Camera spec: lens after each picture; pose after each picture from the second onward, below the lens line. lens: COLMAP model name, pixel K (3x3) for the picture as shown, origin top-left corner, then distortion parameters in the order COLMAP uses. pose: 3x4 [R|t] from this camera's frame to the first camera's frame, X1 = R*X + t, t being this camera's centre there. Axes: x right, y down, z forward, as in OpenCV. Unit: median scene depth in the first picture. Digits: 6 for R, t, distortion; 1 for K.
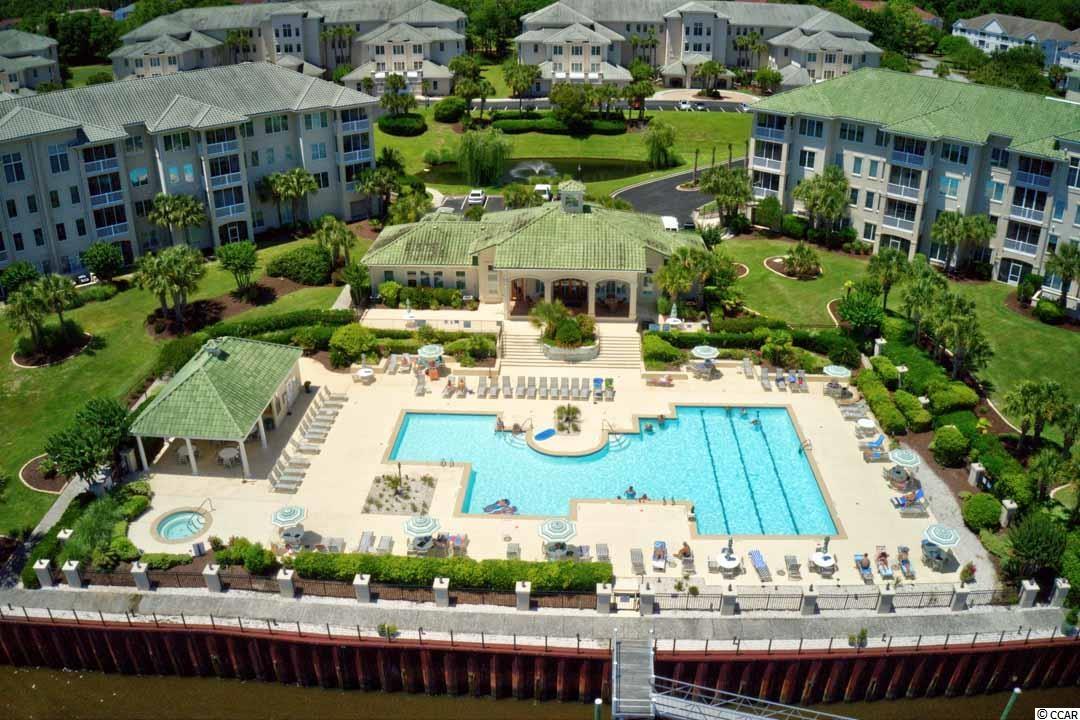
lens RADIAL K [[845.5, 0, 544.3], [0, 845.5, 335.3], [0, 0, 1]] dist [-0.195316, 0.013792]
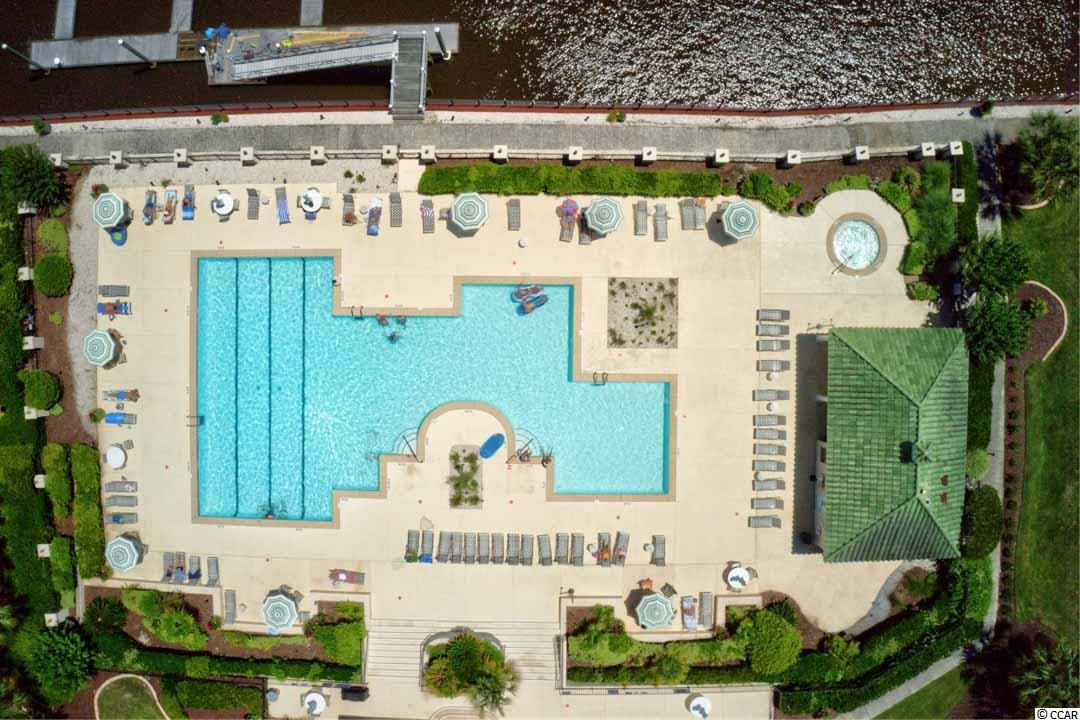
lens RADIAL K [[845.5, 0, 544.3], [0, 845.5, 335.3], [0, 0, 1]] dist [-0.195316, 0.013792]
pose [[-0.999427, 0.033752, 0.002420, -0.045451], [-0.011720, -0.412343, 0.910953, -0.477761], [0.031744, 0.910403, 0.412502, 0.448691]]
